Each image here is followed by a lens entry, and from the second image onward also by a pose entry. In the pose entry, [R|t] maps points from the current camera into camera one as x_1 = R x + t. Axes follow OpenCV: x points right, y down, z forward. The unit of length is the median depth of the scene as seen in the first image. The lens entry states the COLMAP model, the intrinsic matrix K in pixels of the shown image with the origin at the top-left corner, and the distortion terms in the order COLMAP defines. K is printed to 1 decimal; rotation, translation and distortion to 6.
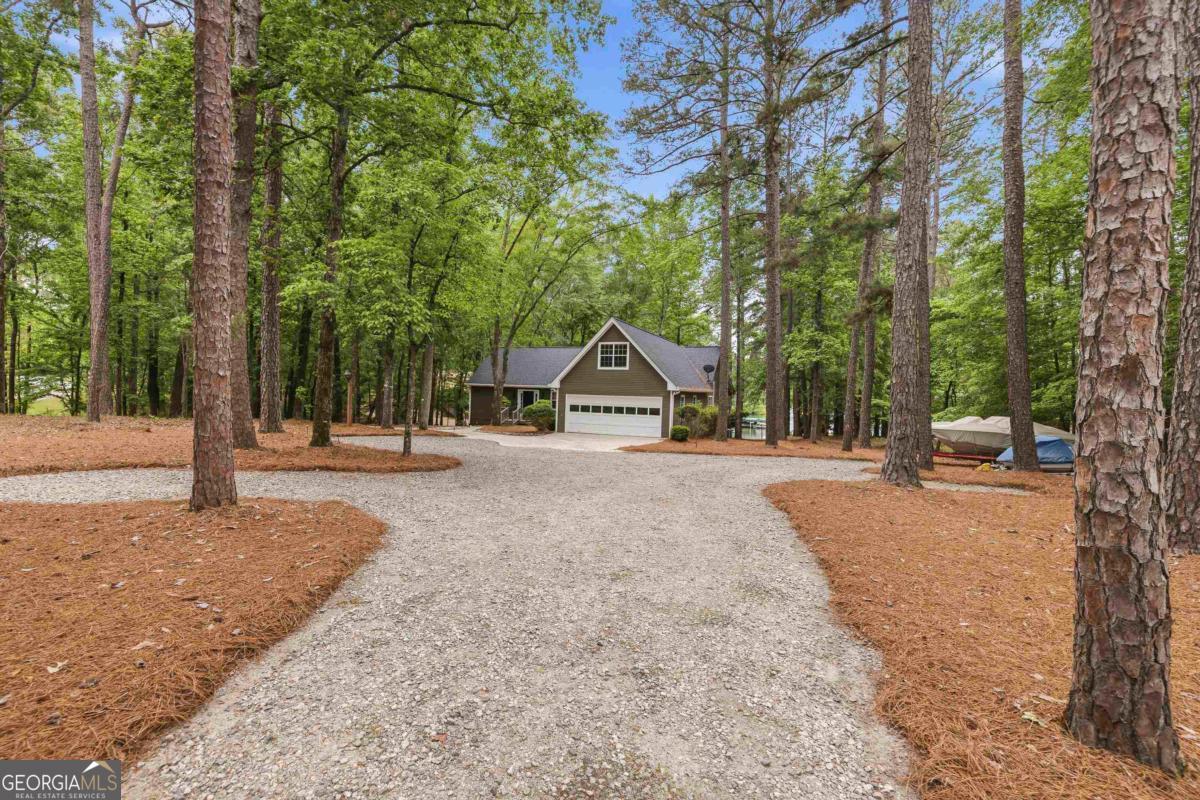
lens RADIAL K [[520.0, 0, 594.0], [0, 520.0, 393.5], [0, 0, 1]] dist [-0.003250, -0.000186]
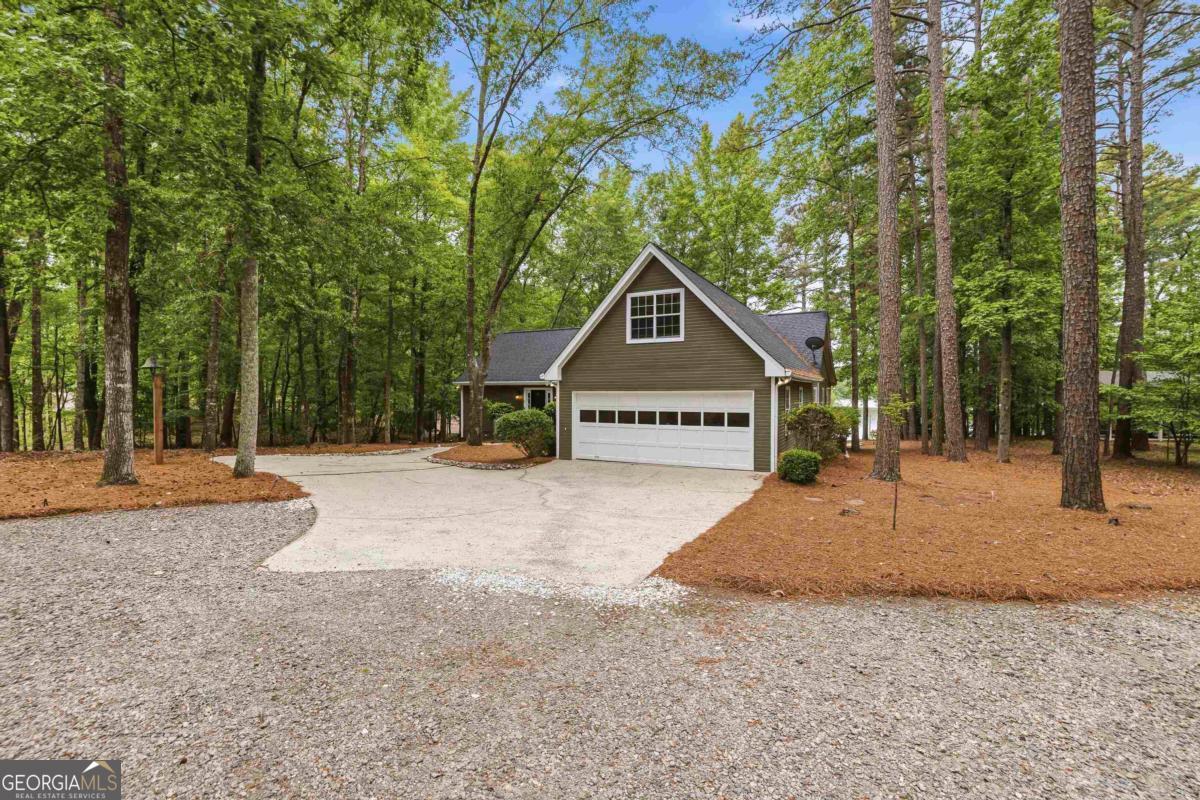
lens RADIAL K [[520.0, 0, 594.0], [0, 520.0, 393.5], [0, 0, 1]] dist [-0.003250, -0.000186]
pose [[0.994574, -0.030926, -0.099332, 0.025750], [0.030946, 0.999520, -0.001340, 0.005080], [0.099325, -0.001741, 0.995053, 0.459671]]
